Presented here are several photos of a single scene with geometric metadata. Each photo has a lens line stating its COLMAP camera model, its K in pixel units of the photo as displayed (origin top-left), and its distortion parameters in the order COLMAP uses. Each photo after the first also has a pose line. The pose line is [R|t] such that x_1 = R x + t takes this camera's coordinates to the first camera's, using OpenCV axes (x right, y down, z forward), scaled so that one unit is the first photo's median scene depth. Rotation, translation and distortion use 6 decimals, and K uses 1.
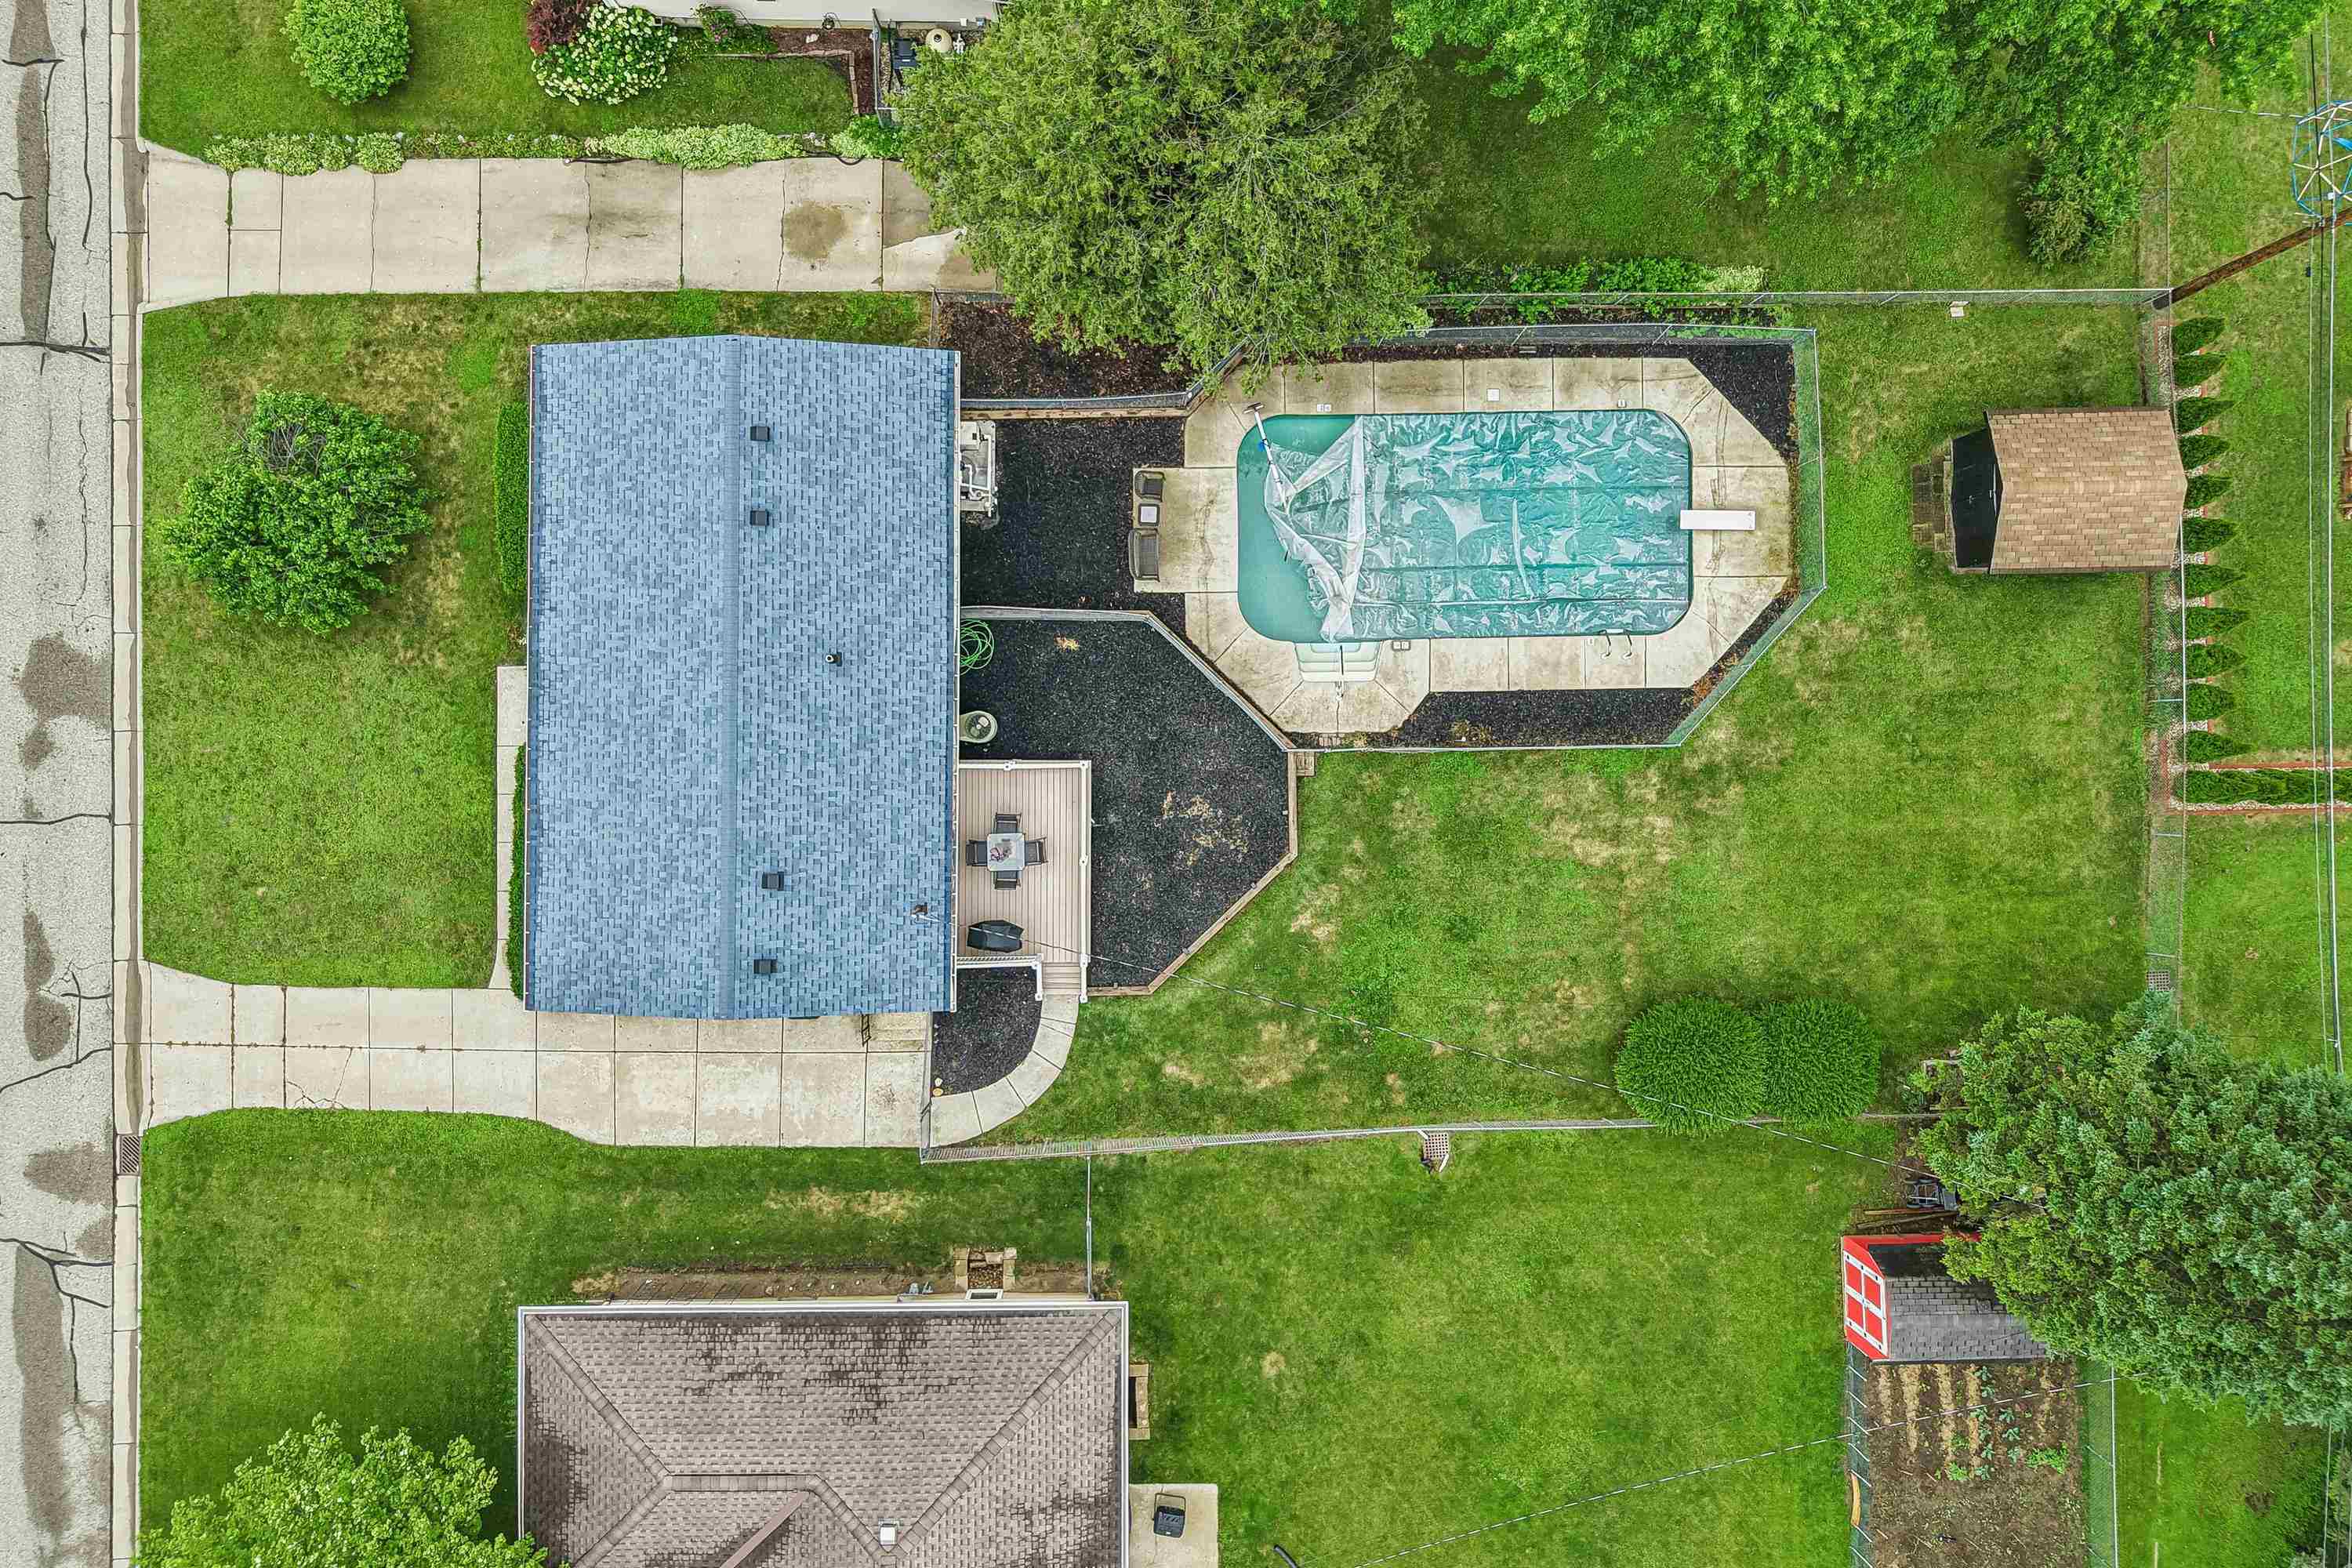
lens RADIAL K [[1607.3, 0, 1168.3], [0, 1607.3, 715.8], [0, 0, 1]] dist [0.000908, 0.004960]
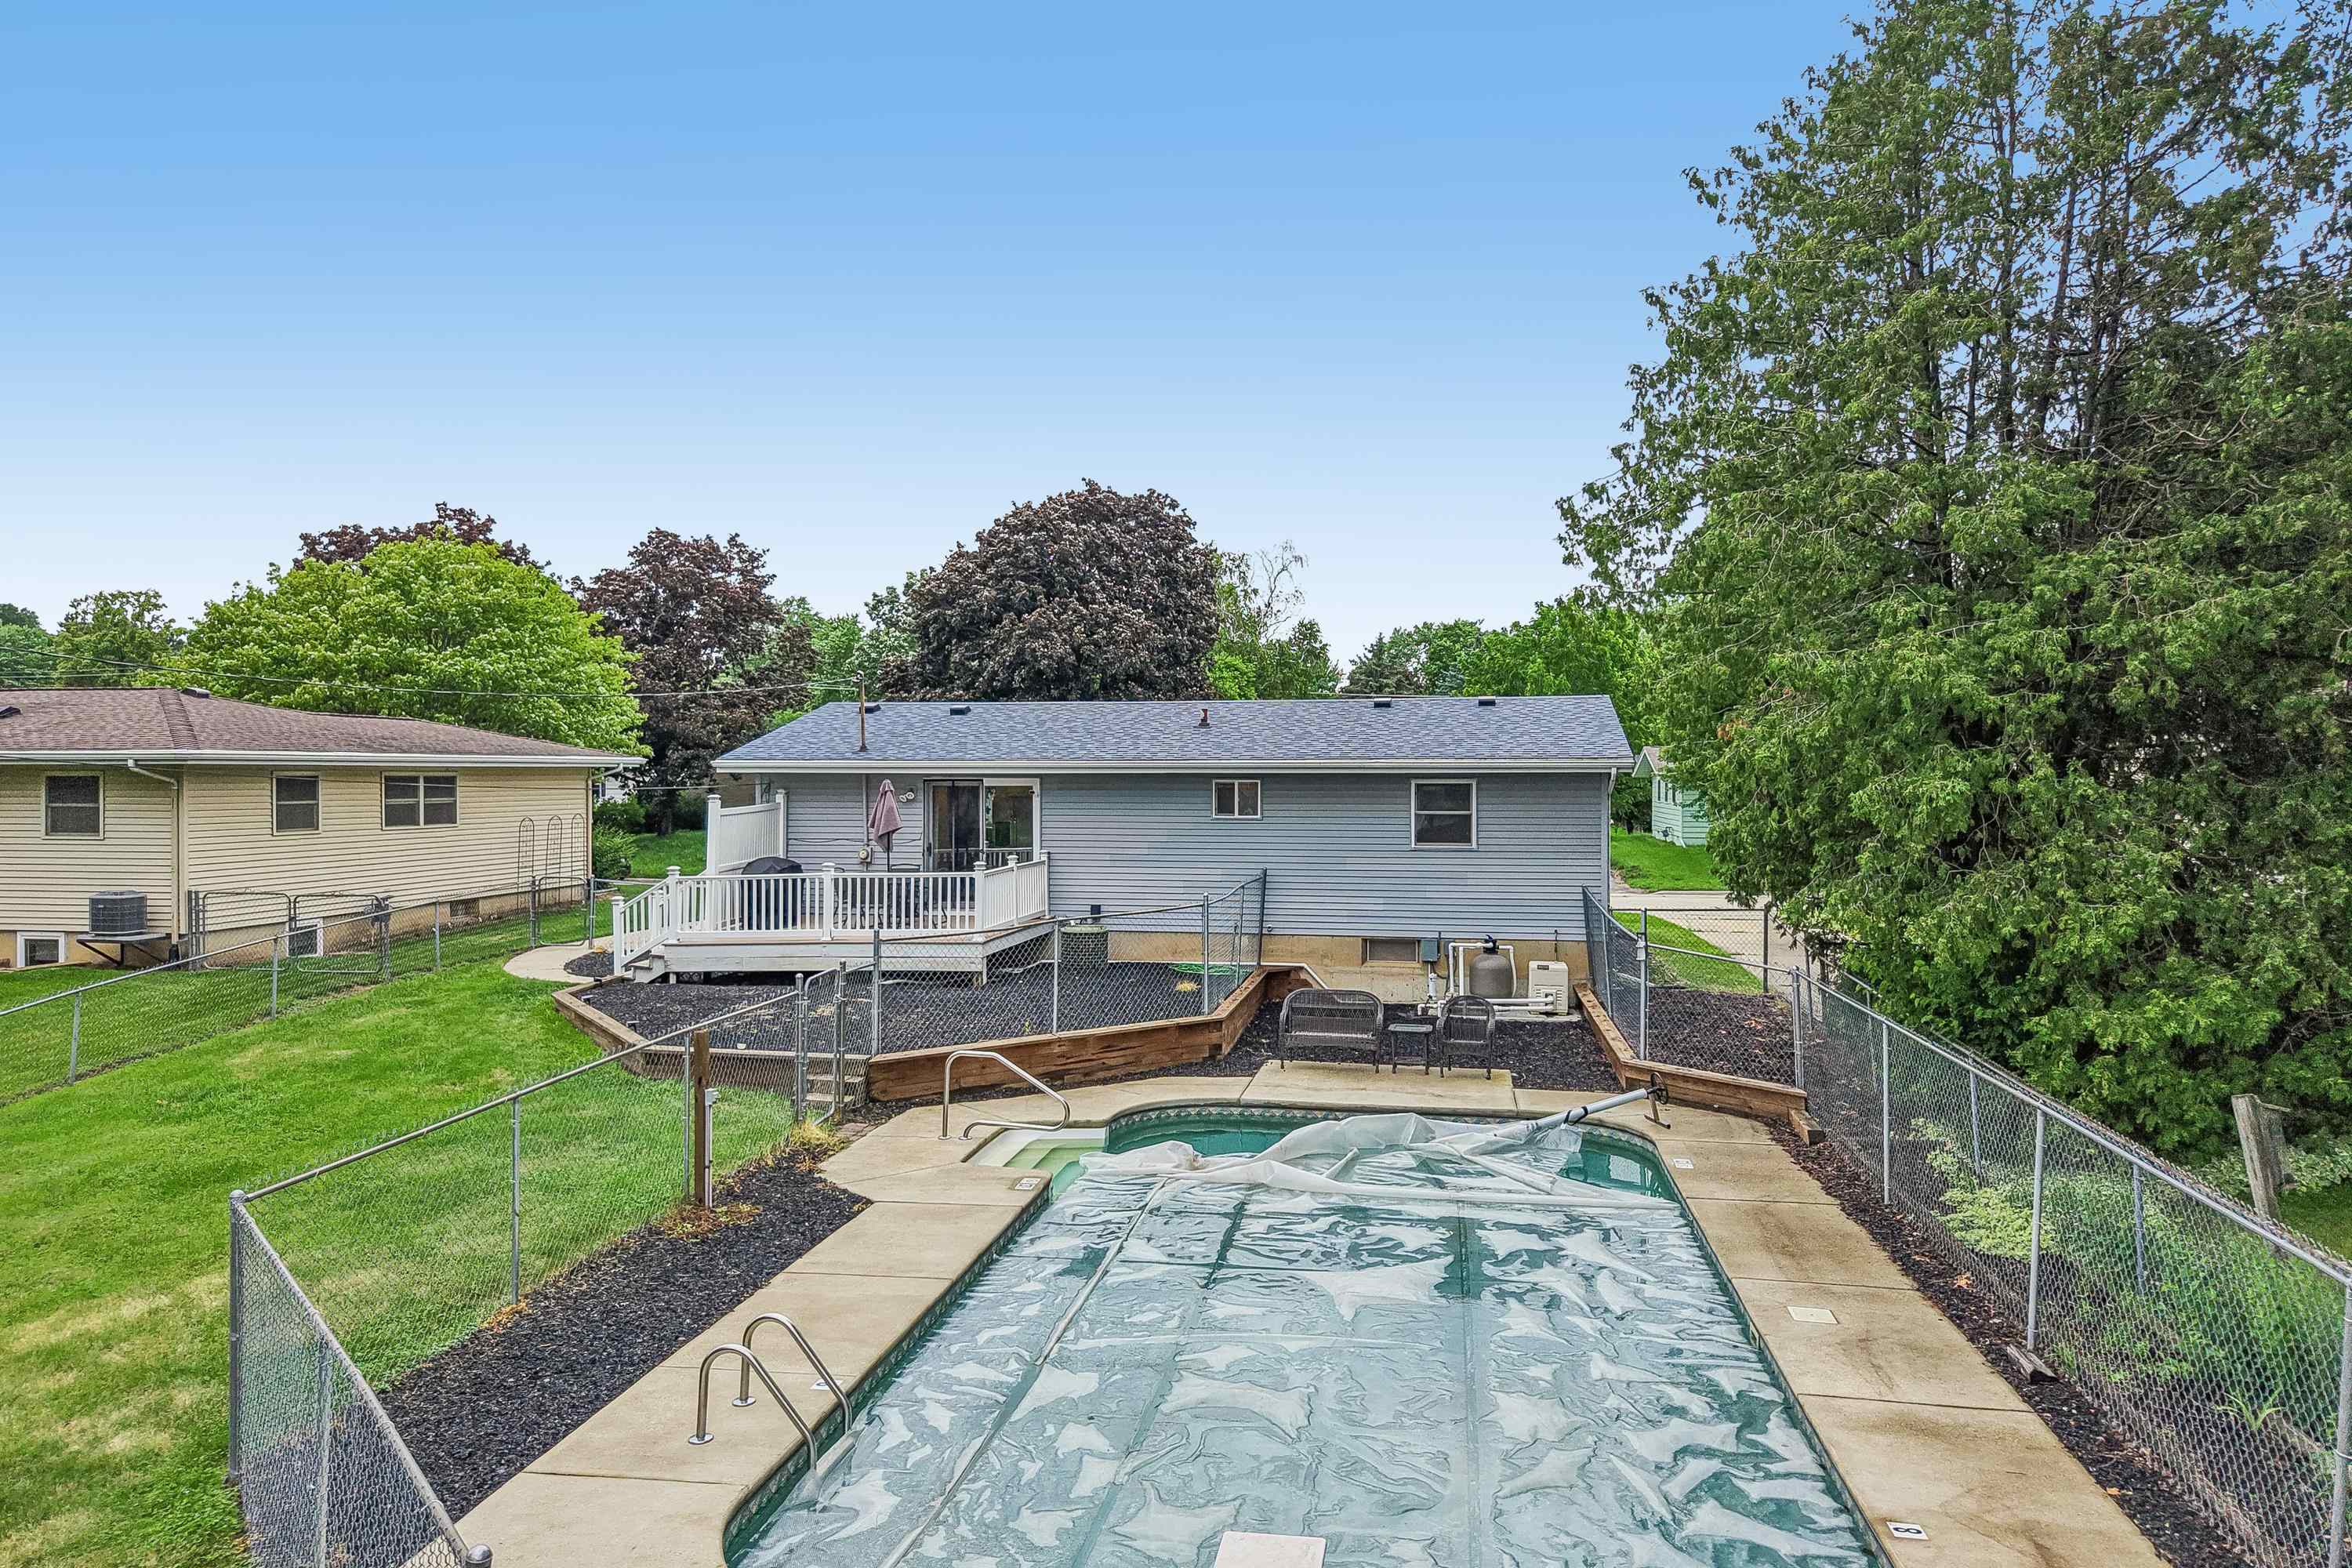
lens RADIAL K [[1572.1, 0, 1197.1], [0, 1572.1, 783.8], [0, 0, 1]] dist [0.023641, -0.039880]
pose [[-0.178108, -0.012608, -0.983930, 0.494099], [-0.983939, 0.014348, 0.177926, -0.146273], [0.011874, 0.999818, -0.014961, 0.920545]]
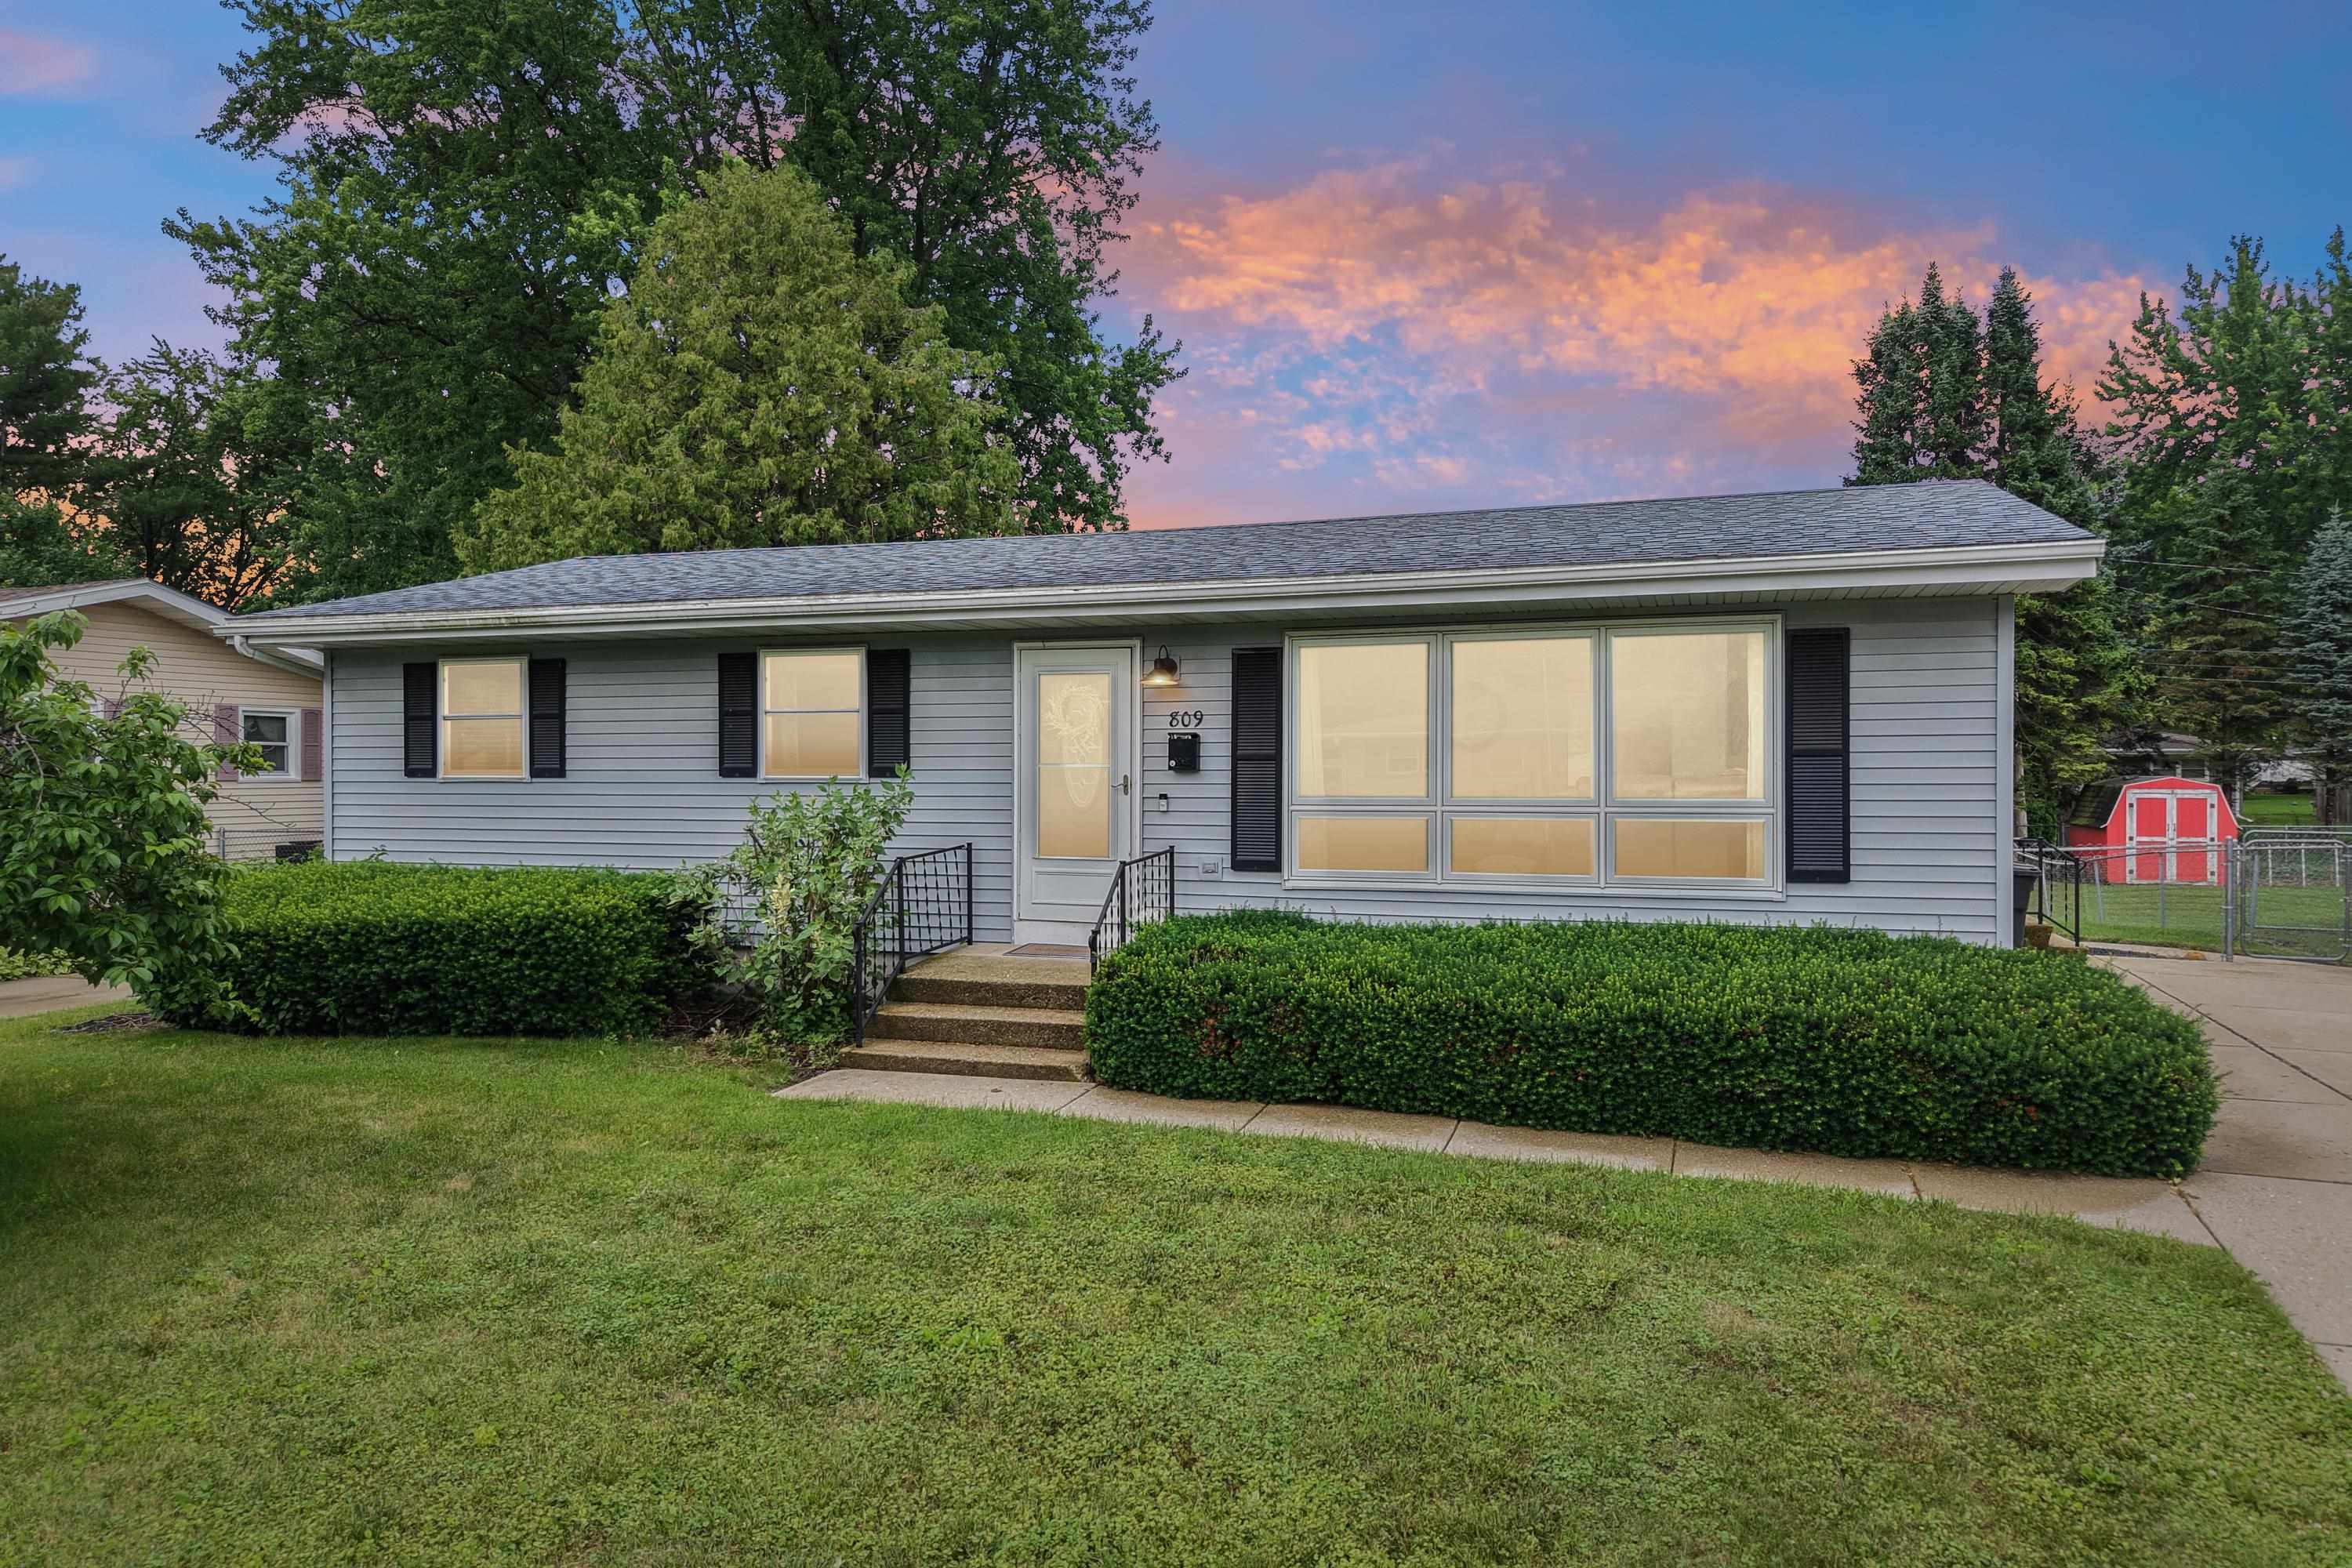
lens RADIAL K [[1572.1, 0, 1165.7], [0, 1572.1, 773.8], [0, 0, 1]] dist [0.023641, -0.039880]
pose [[0.334426, -0.021078, 0.942186, -0.625471], [0.942361, 0.018884, -0.334065, 0.113984], [-0.010751, 0.999599, 0.026179, 0.927360]]
